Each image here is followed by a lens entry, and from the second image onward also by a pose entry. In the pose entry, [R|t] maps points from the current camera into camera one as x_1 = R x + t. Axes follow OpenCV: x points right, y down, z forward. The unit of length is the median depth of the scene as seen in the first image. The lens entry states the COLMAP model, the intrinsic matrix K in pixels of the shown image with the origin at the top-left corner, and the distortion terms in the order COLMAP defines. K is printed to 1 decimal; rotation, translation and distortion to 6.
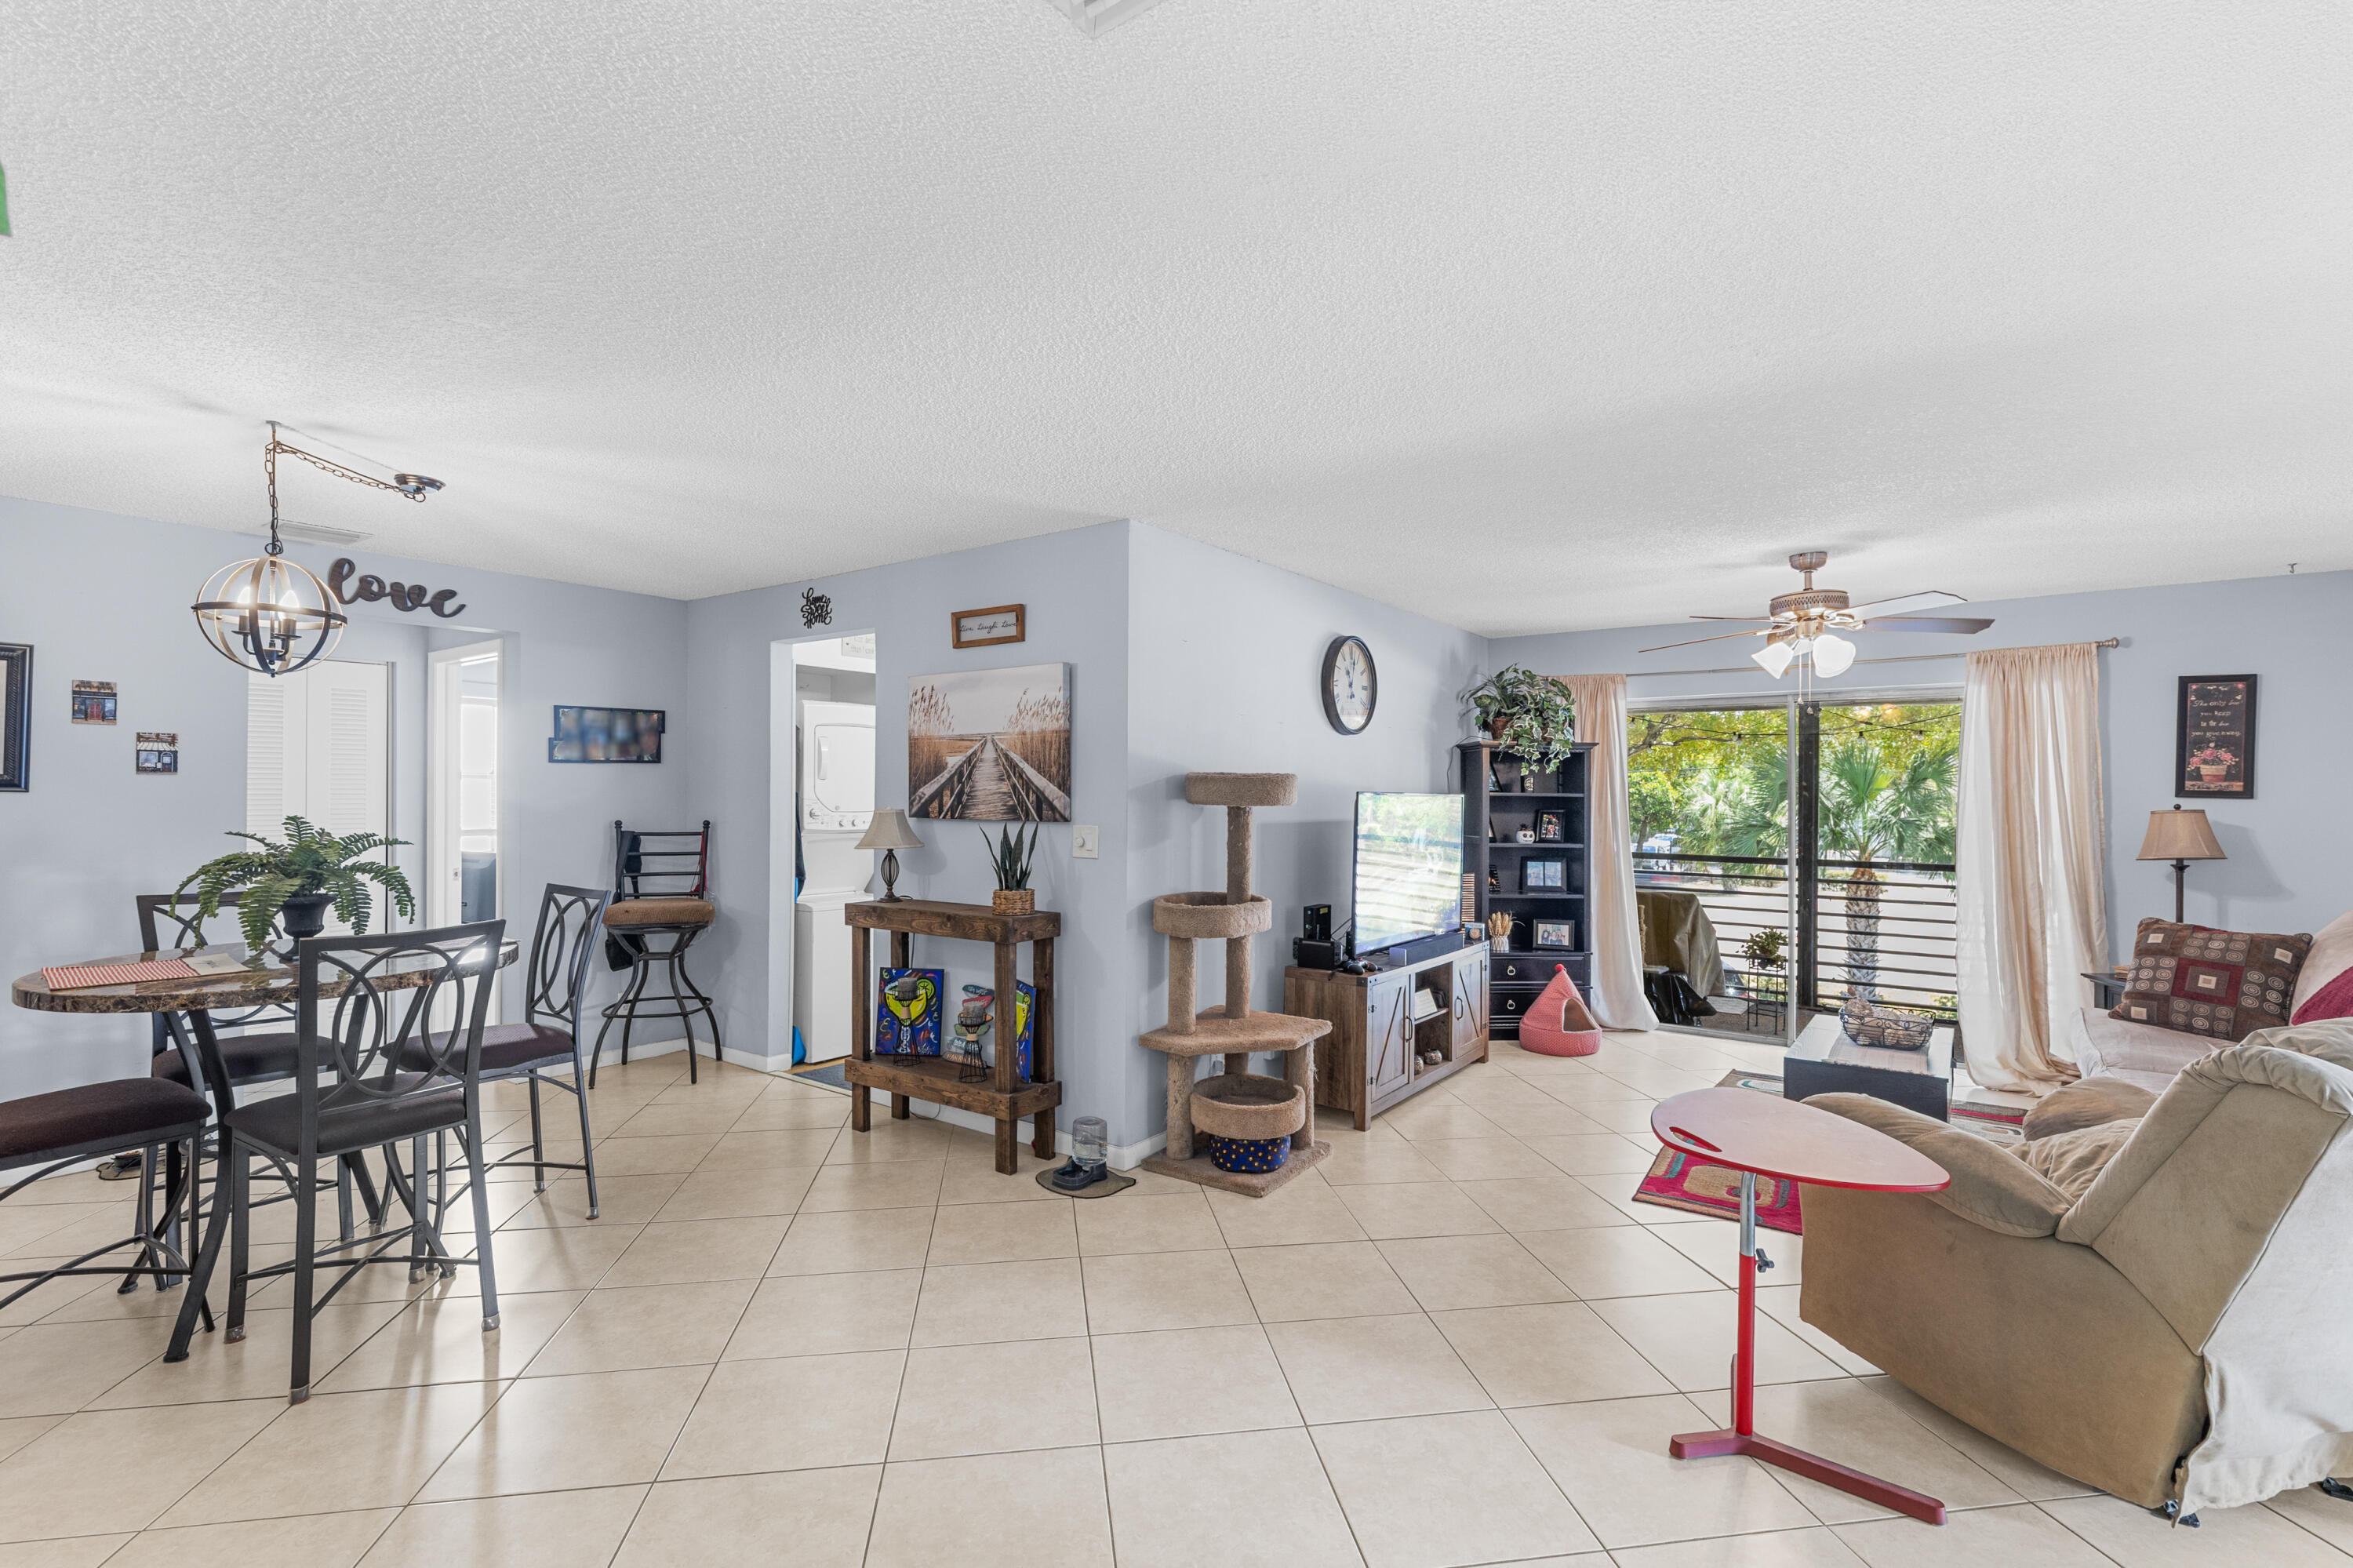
lens RADIAL K [[1057.7, 0, 1168.2], [0, 1057.7, 784.3], [0, 0, 1]] dist [0.005466, -0.001296]
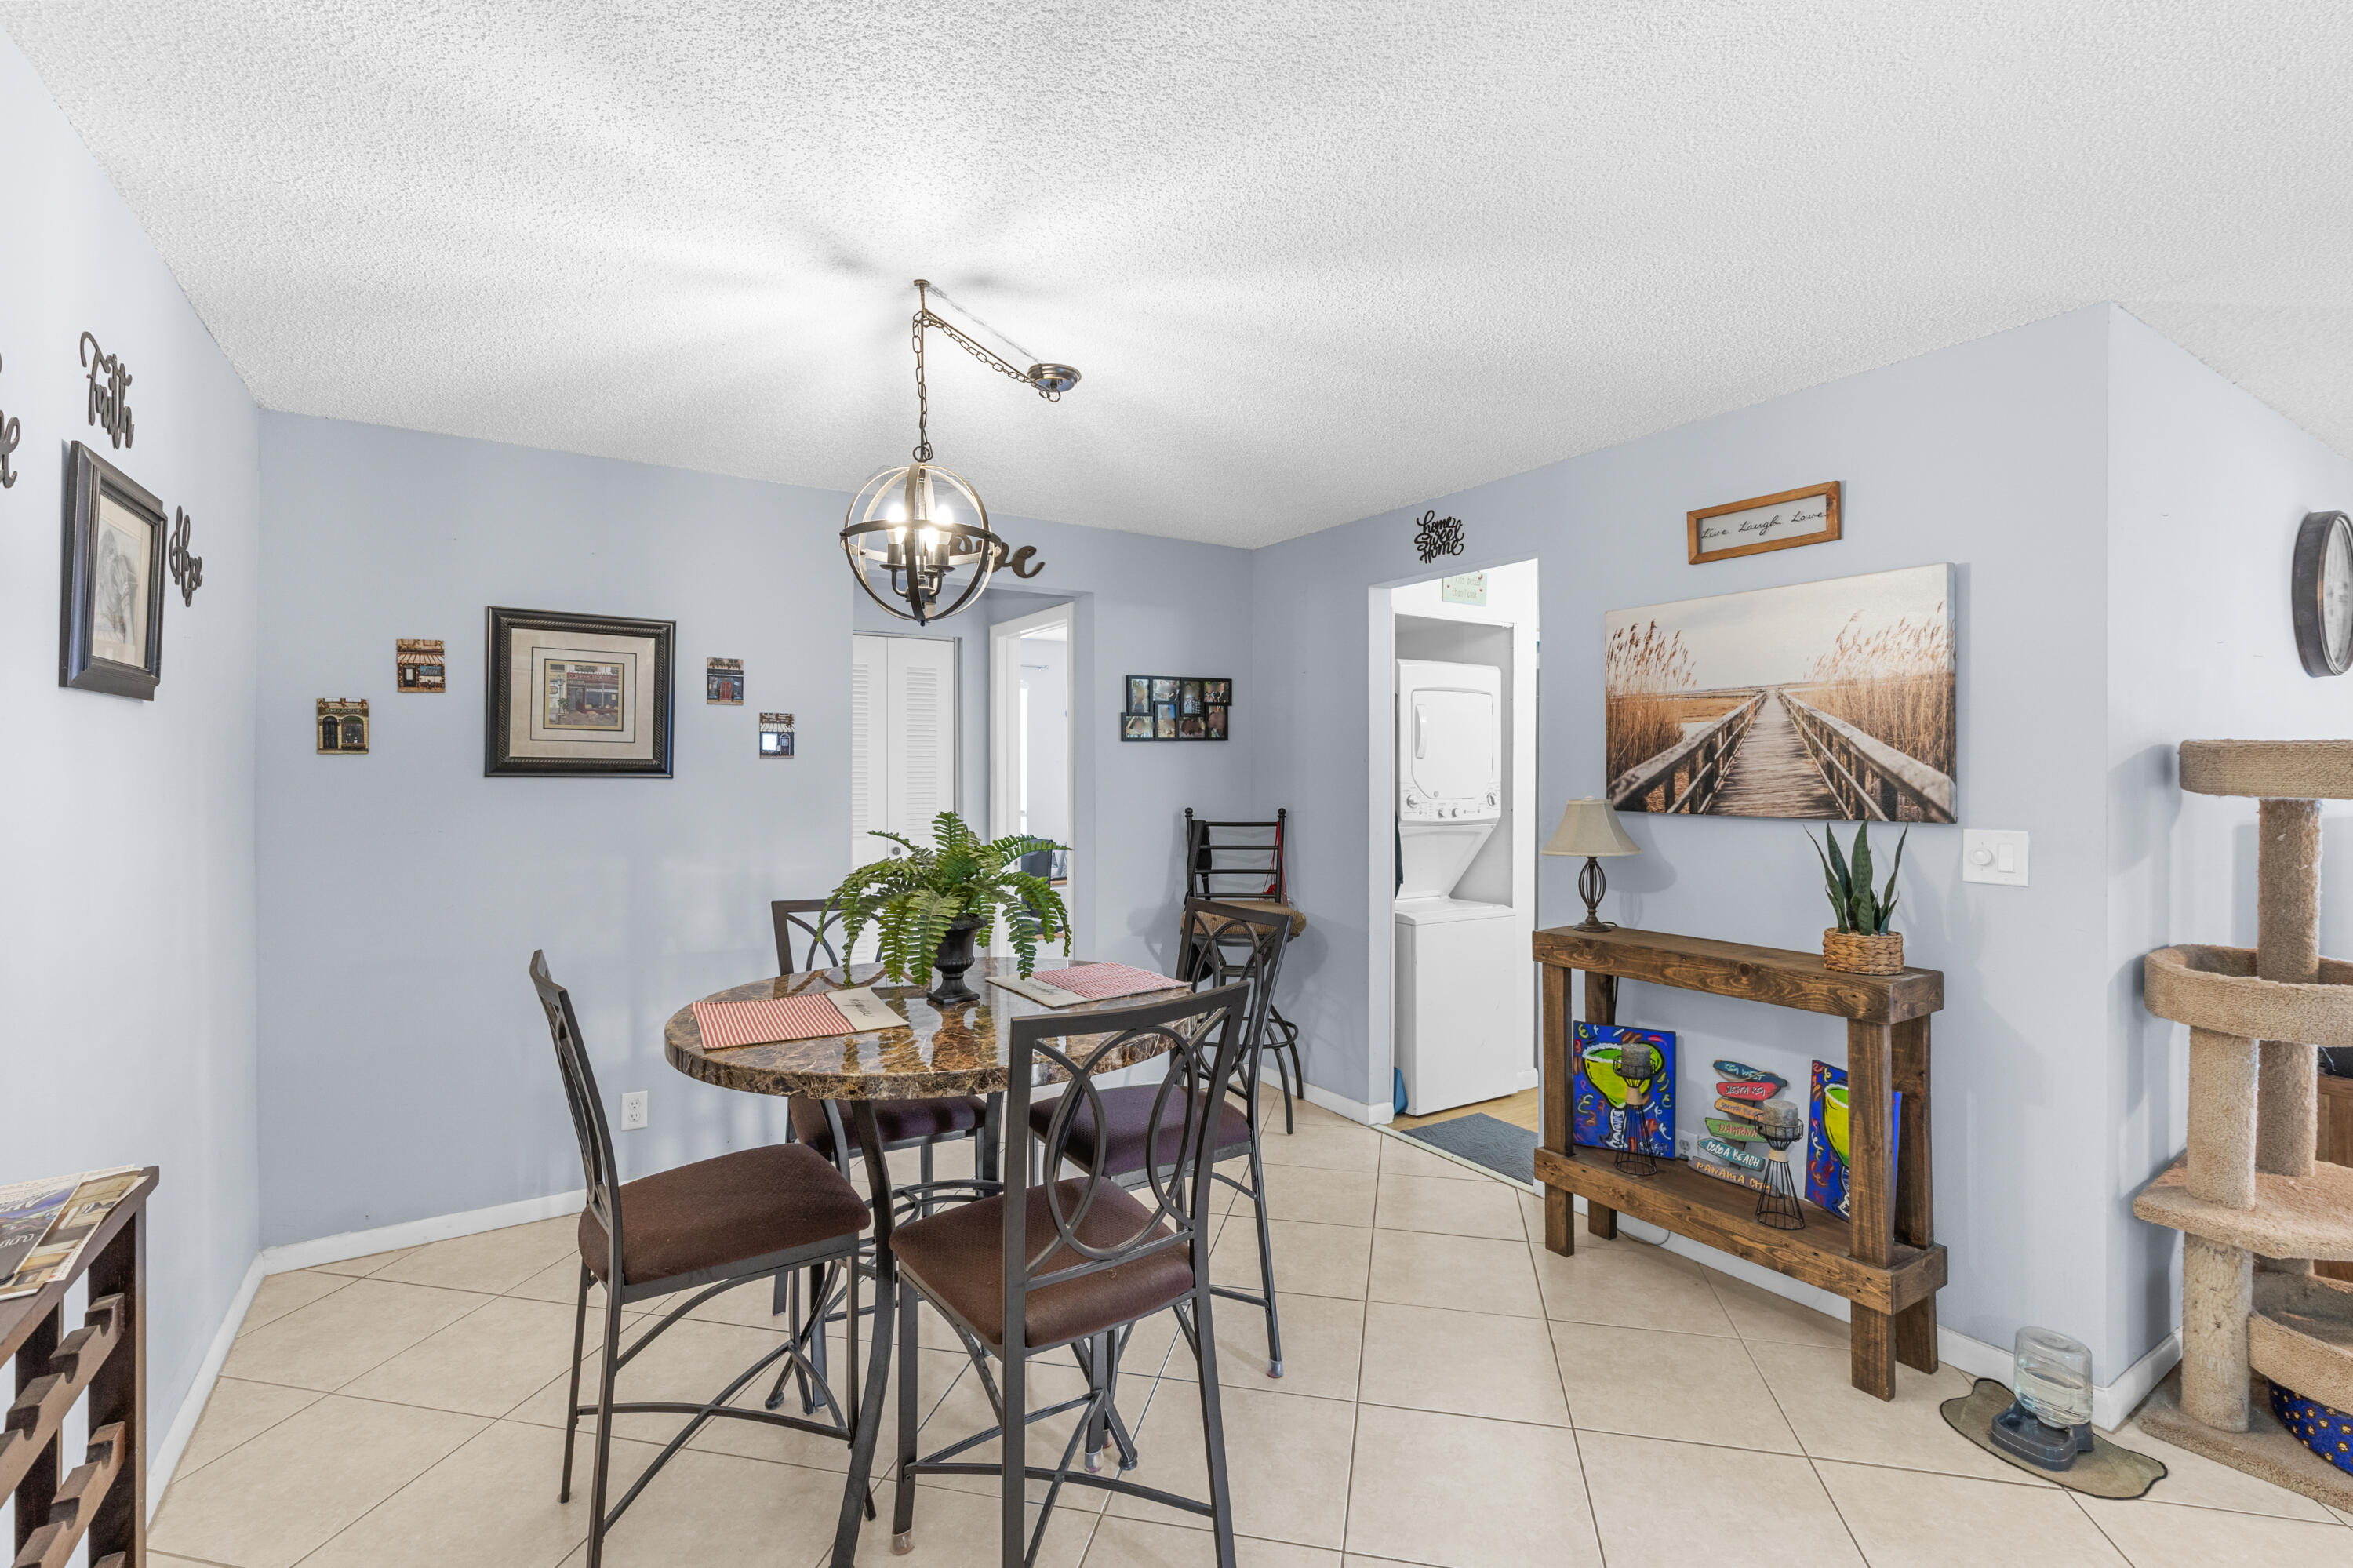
lens RADIAL K [[1057.7, 0, 1172.3], [0, 1057.7, 763.0], [0, 0, 1]] dist [0.005466, -0.001296]
pose [[0.930867, -0.006818, -0.365294, -0.281093], [0.006918, 0.999976, -0.001036, -0.001962], [0.365292, -0.001563, 0.930892, 0.255014]]
